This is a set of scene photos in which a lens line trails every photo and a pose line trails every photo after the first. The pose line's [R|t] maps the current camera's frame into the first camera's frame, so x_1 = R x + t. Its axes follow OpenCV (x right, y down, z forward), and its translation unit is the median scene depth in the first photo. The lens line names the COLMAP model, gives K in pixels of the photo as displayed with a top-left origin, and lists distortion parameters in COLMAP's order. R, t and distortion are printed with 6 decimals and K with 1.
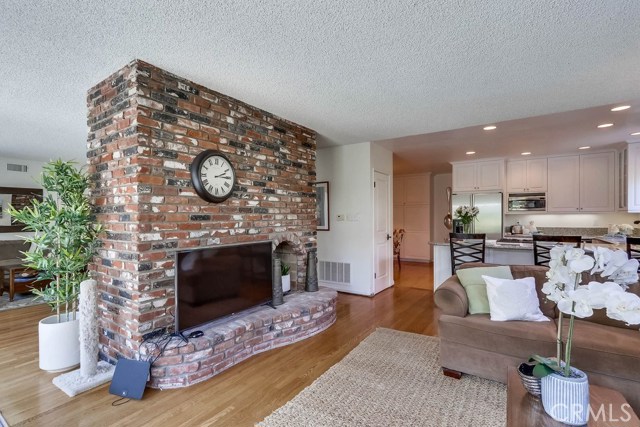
lens RADIAL K [[302.8, 0, 320.4], [0, 302.8, 218.5], [0, 0, 1]] dist [0.002888, 0.001386]
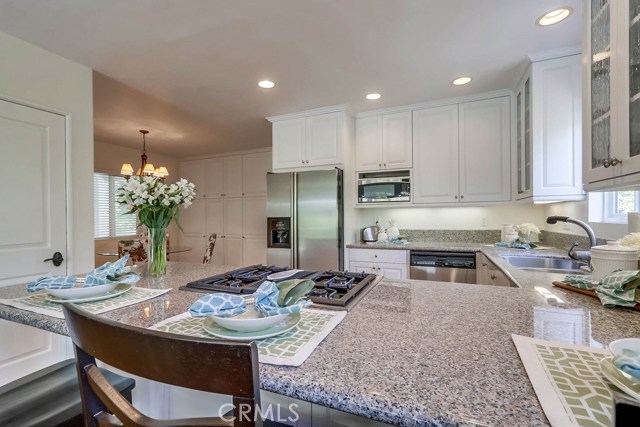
lens RADIAL K [[302.8, 0, 316.5], [0, 302.8, 216.4], [0, 0, 1]] dist [0.002888, 0.001386]
pose [[0.981718, -0.004786, 0.190280, 0.601595], [0.005829, 0.999971, -0.004924, 0.007407], [-0.190251, 0.005944, 0.981717, 0.613355]]
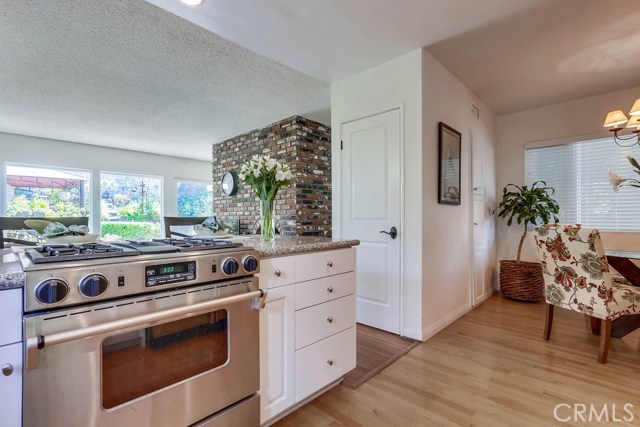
lens RADIAL K [[302.8, 0, 309.3], [0, 302.8, 217.8], [0, 0, 1]] dist [0.002888, 0.001386]
pose [[-0.182410, 0.007131, -0.983197, 0.891440], [0.003208, 0.999973, 0.006658, 0.039112], [0.983217, -0.001939, -0.182428, 1.145283]]
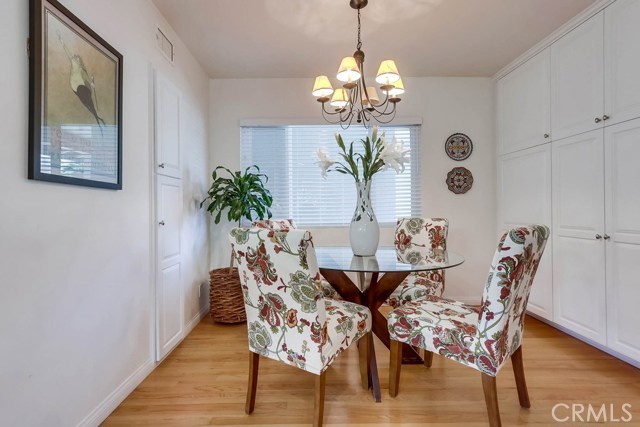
lens RADIAL K [[302.8, 0, 315.1], [0, 302.8, 210.0], [0, 0, 1]] dist [0.002888, 0.001386]
pose [[0.576462, -0.000204, -0.817124, 0.581161], [0.004384, 0.999986, 0.002844, 0.040725], [0.817112, -0.005222, 0.576455, 1.338991]]
